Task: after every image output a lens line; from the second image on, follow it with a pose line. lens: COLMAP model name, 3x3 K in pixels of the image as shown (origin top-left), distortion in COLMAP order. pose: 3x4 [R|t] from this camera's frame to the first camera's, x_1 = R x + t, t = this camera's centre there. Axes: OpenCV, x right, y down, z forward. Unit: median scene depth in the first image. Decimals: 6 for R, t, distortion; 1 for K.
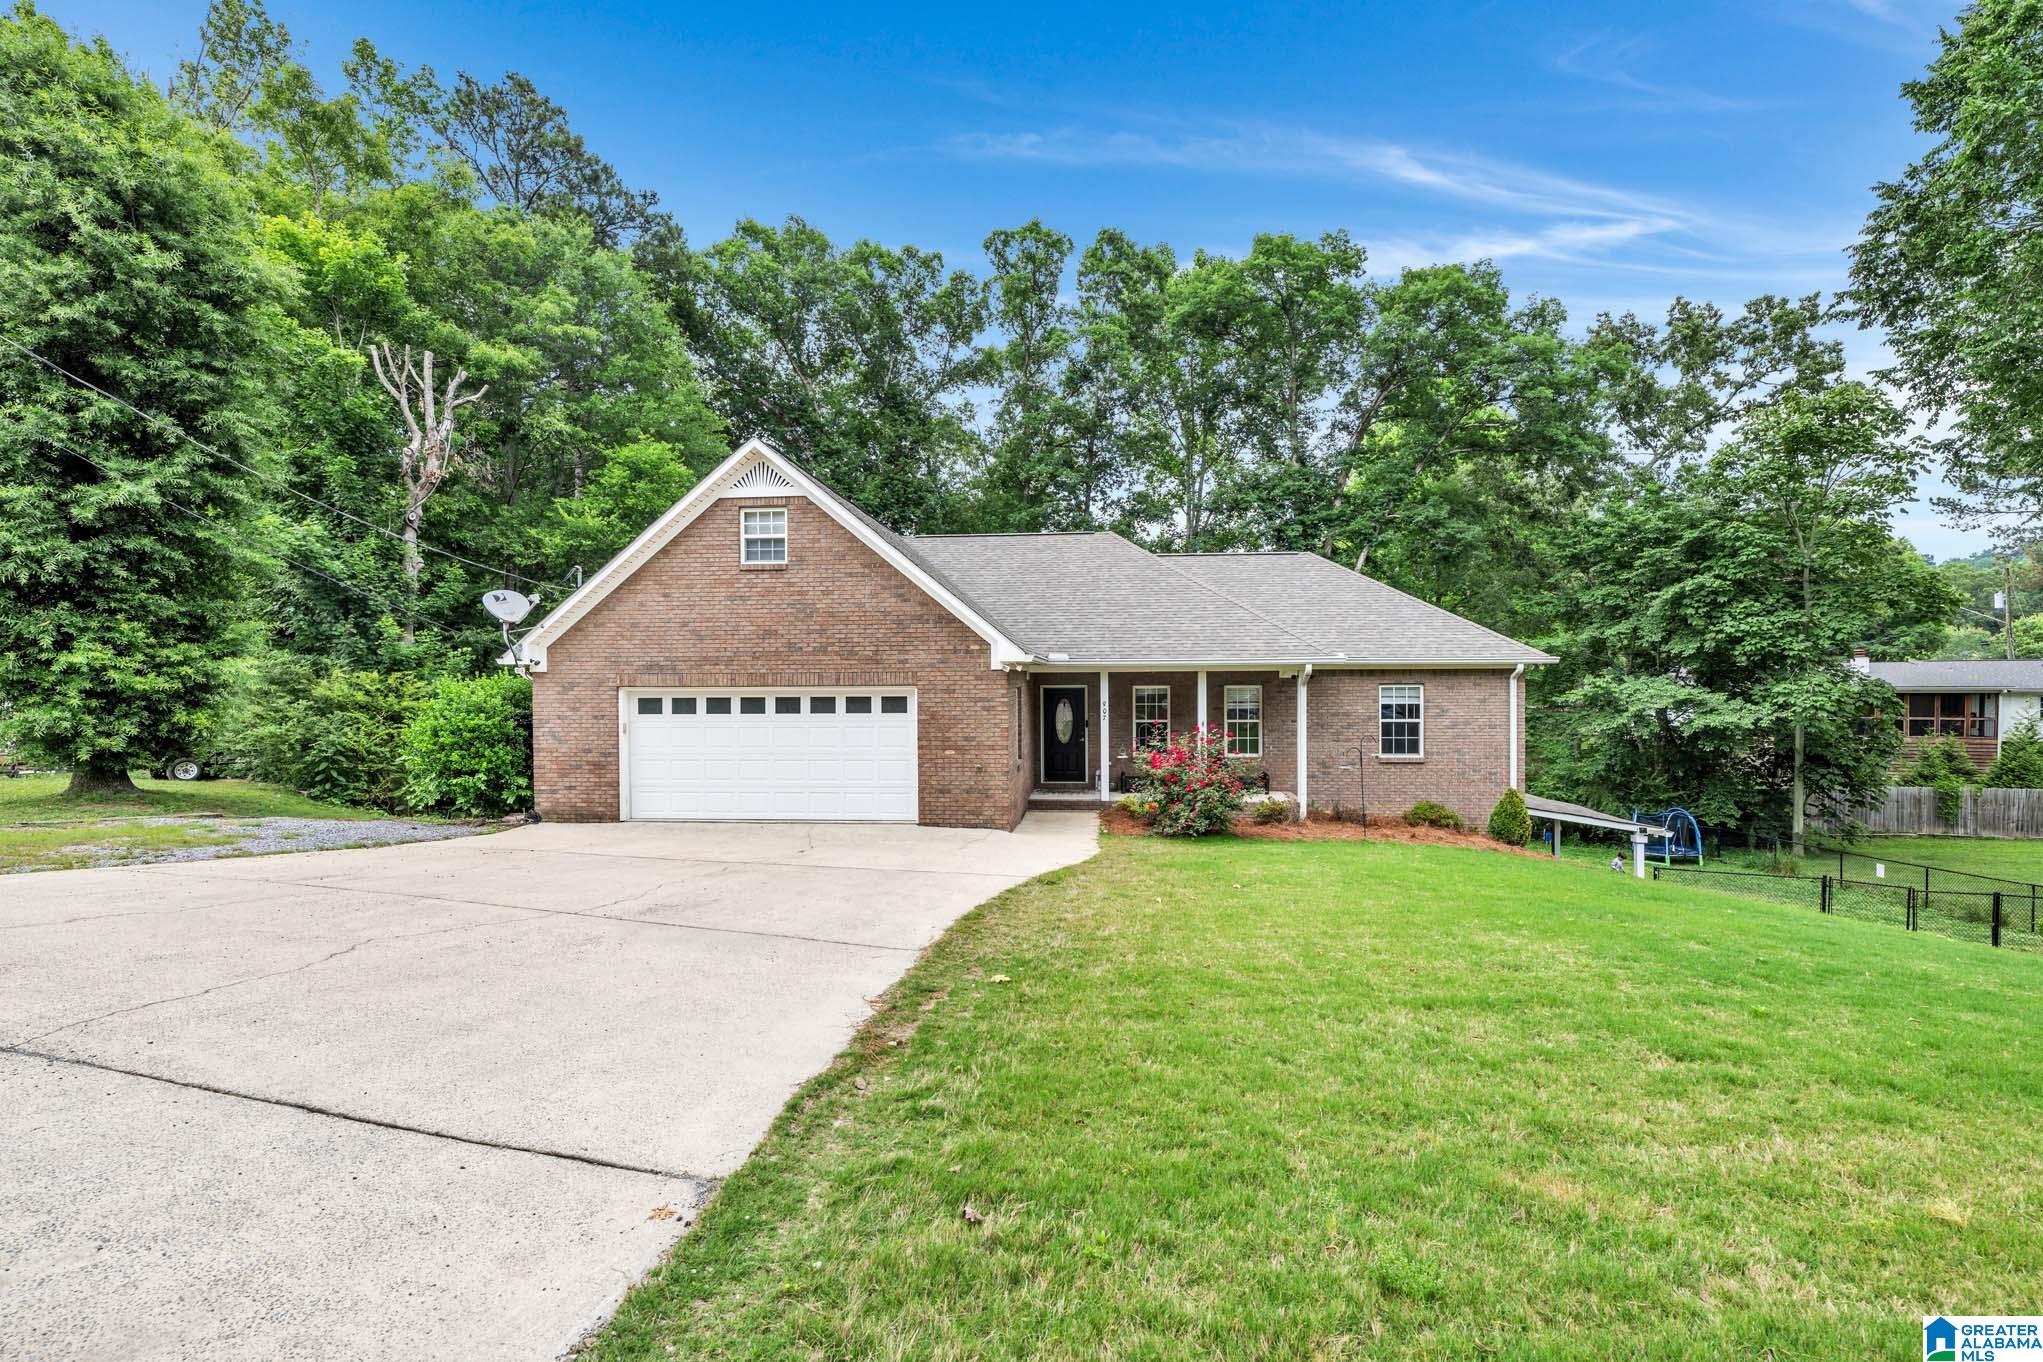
lens RADIAL K [[877.6, 0, 1020.6], [0, 877.6, 688.5], [0, 0, 1]] dist [-0.002050, -0.000198]
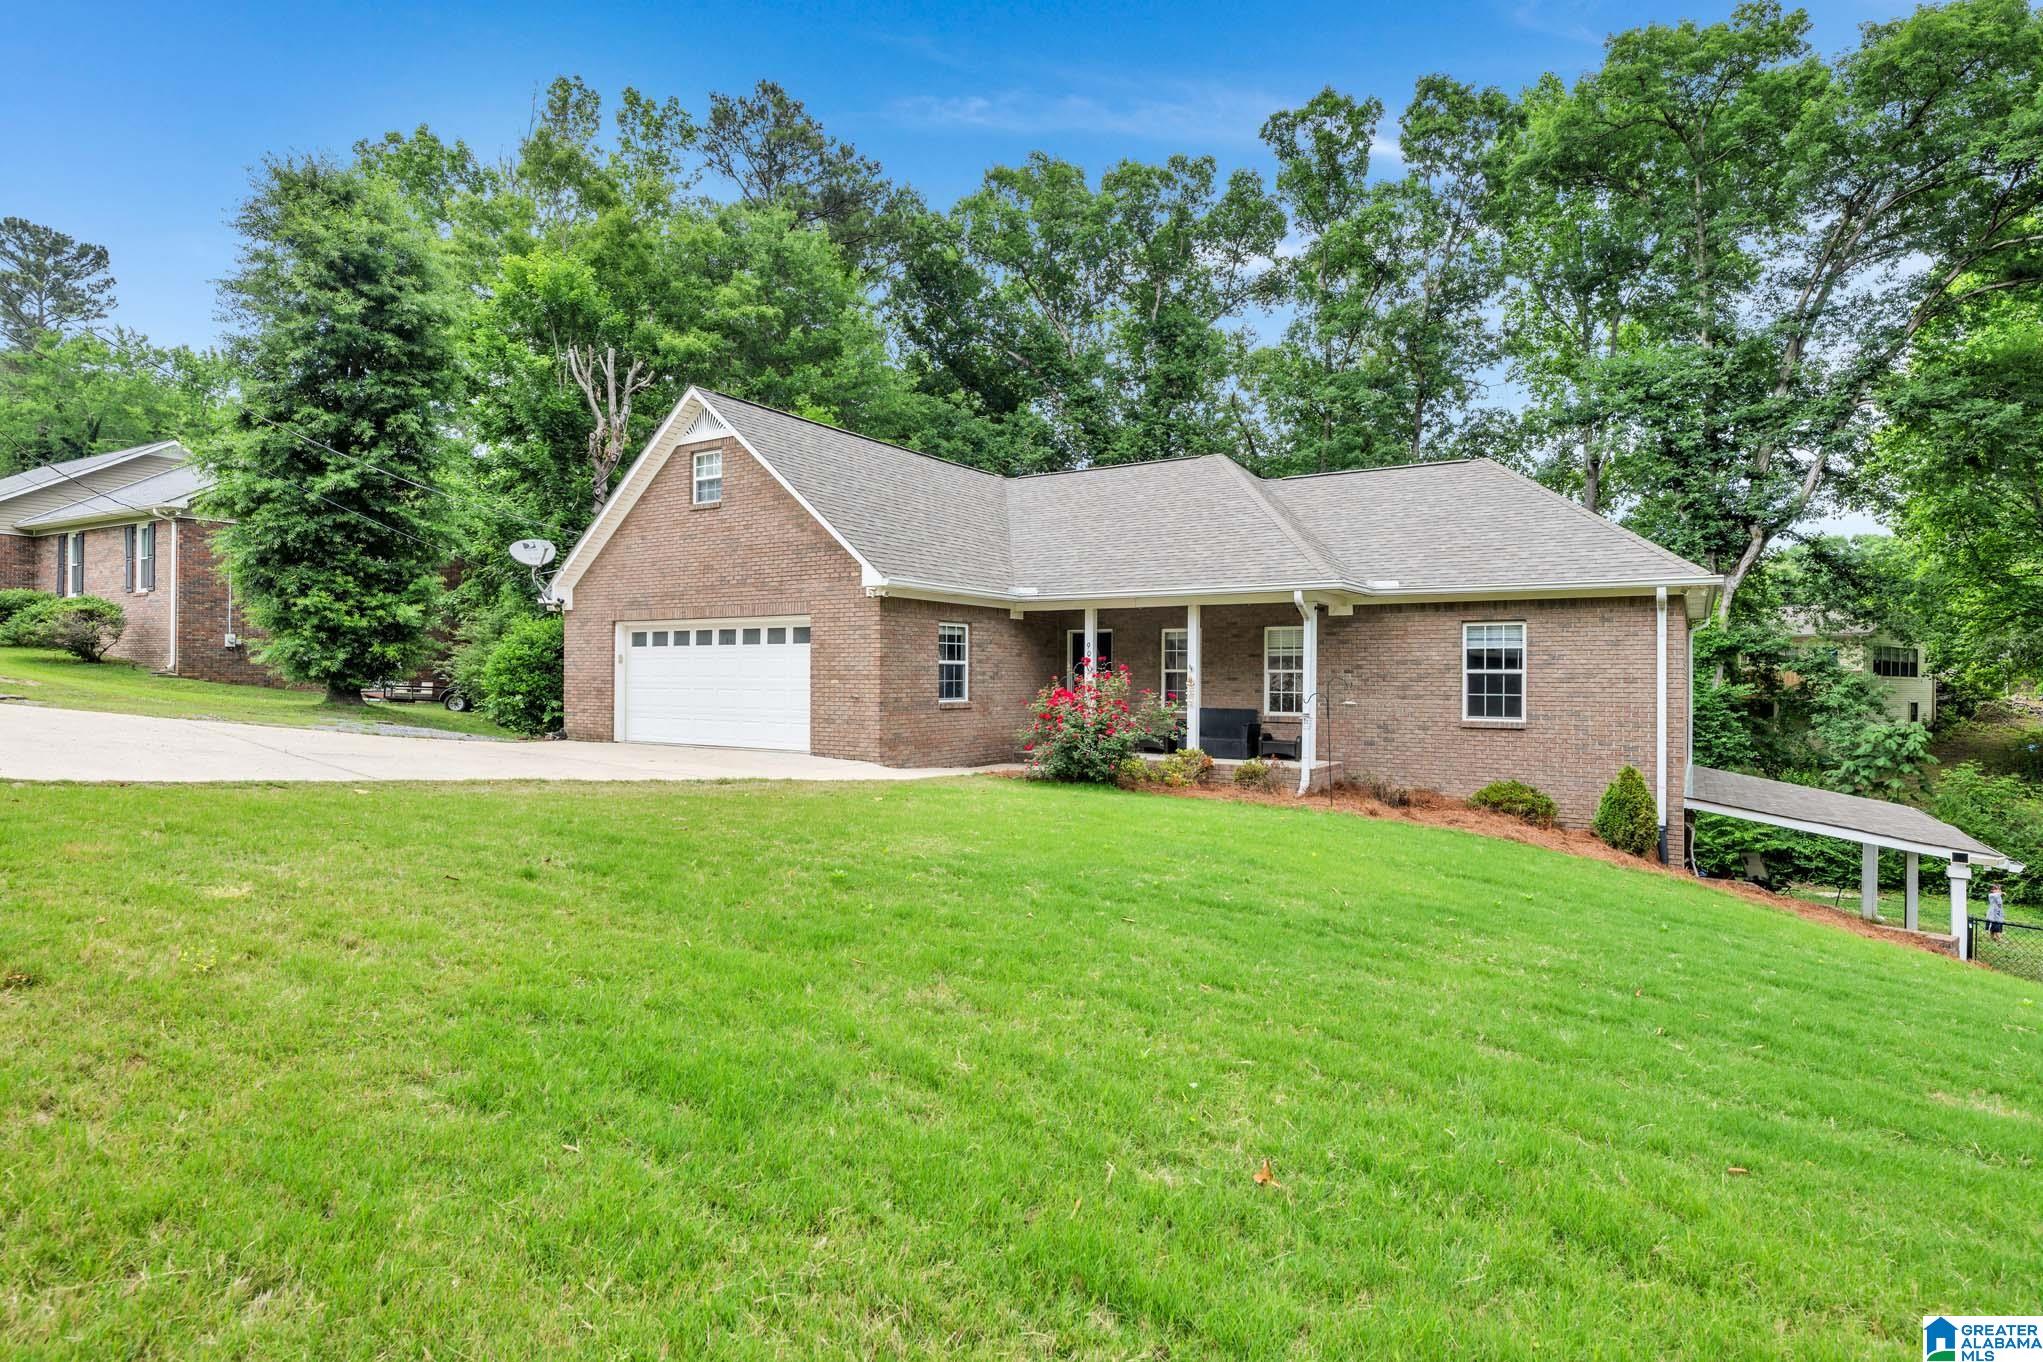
lens RADIAL K [[1049.1, 0, 1022.4], [0, 1049.1, 668.4], [0, 0, 1]] dist [-0.001712, -0.000980]
pose [[0.884926, 0.007652, -0.465669, 0.630655], [-0.018120, 0.999674, -0.018008, 0.073029], [0.465379, 0.024373, 0.884776, 0.056975]]
